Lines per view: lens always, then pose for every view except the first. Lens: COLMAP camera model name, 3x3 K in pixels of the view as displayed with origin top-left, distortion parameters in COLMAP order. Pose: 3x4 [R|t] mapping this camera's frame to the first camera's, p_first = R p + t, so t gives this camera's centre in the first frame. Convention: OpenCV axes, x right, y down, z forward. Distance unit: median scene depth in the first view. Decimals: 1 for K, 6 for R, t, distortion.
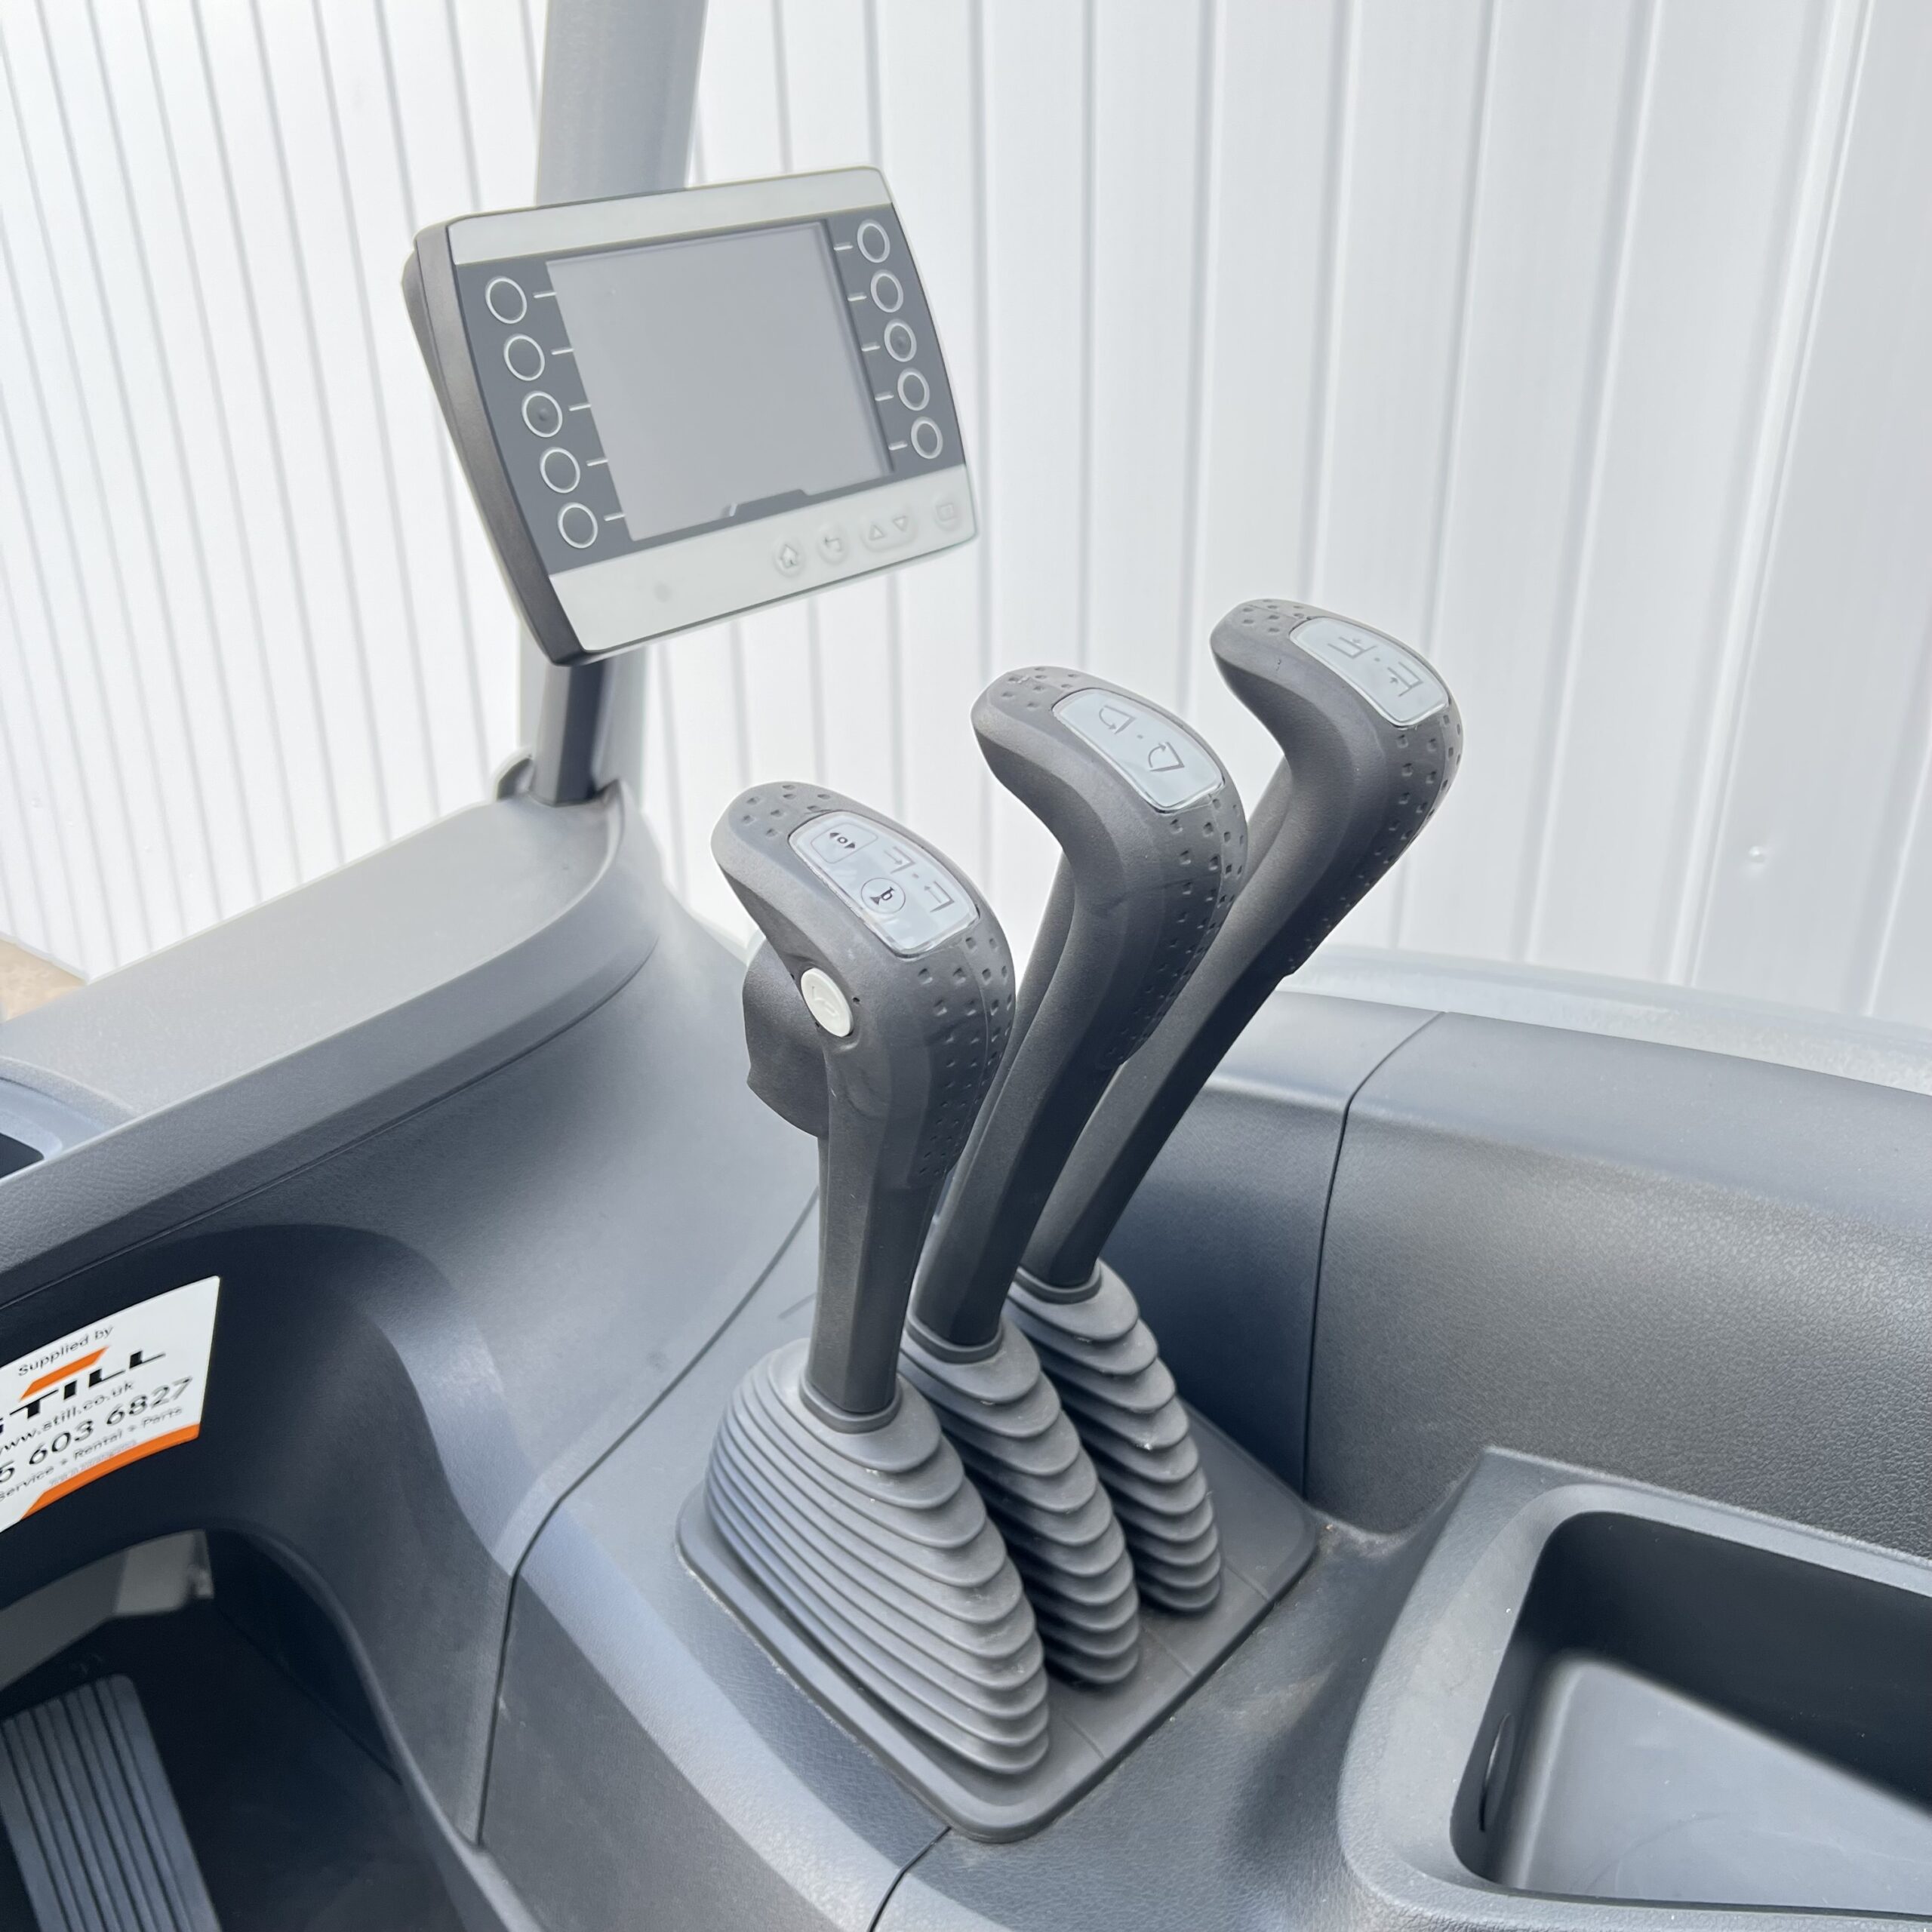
lens RADIAL K [[1911.8, 0, 928.3], [0, 1911.8, 952.3], [0, 0, 1]] dist [0.148846, -0.251469]
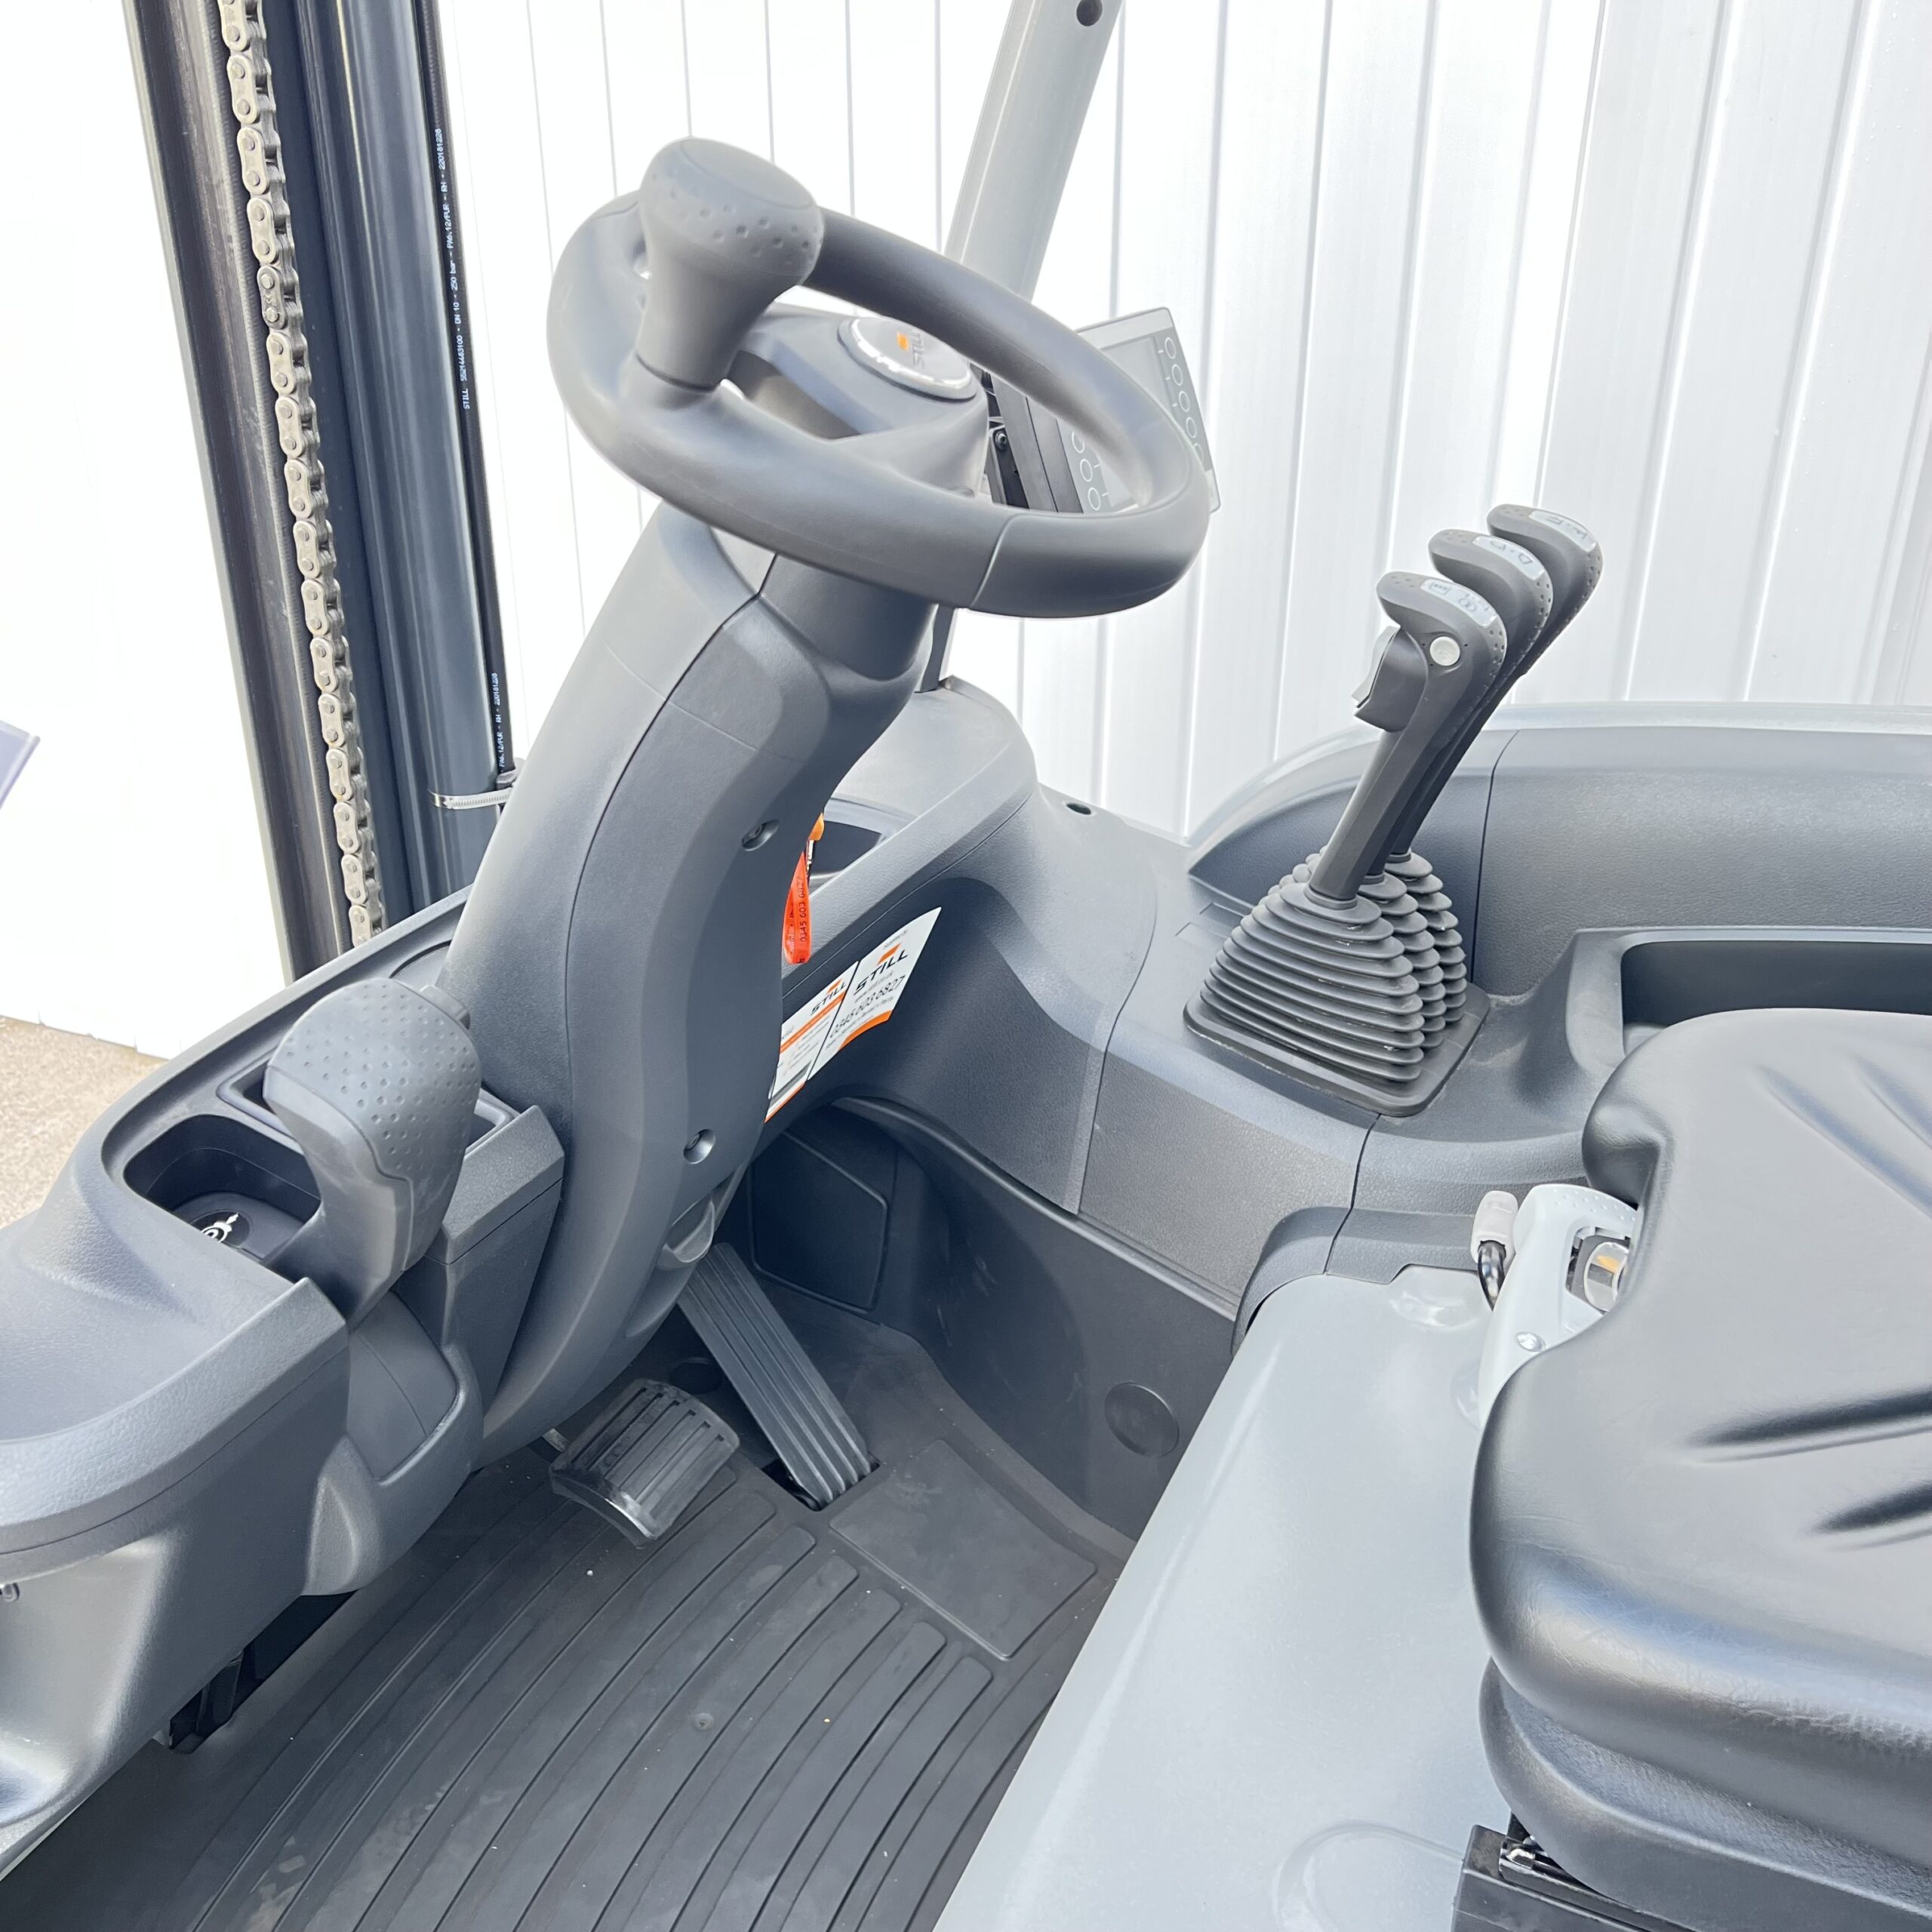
lens RADIAL K [[1923.2, 0, 883.4], [0, 1923.2, 933.5], [0, 0, 1]] dist [0.152446, -0.194537]
pose [[0.972378, -0.081795, 0.218610, -0.830693], [0.091518, 0.995198, -0.034709, 0.253000], [-0.214721, 0.053757, 0.975195, -0.797755]]
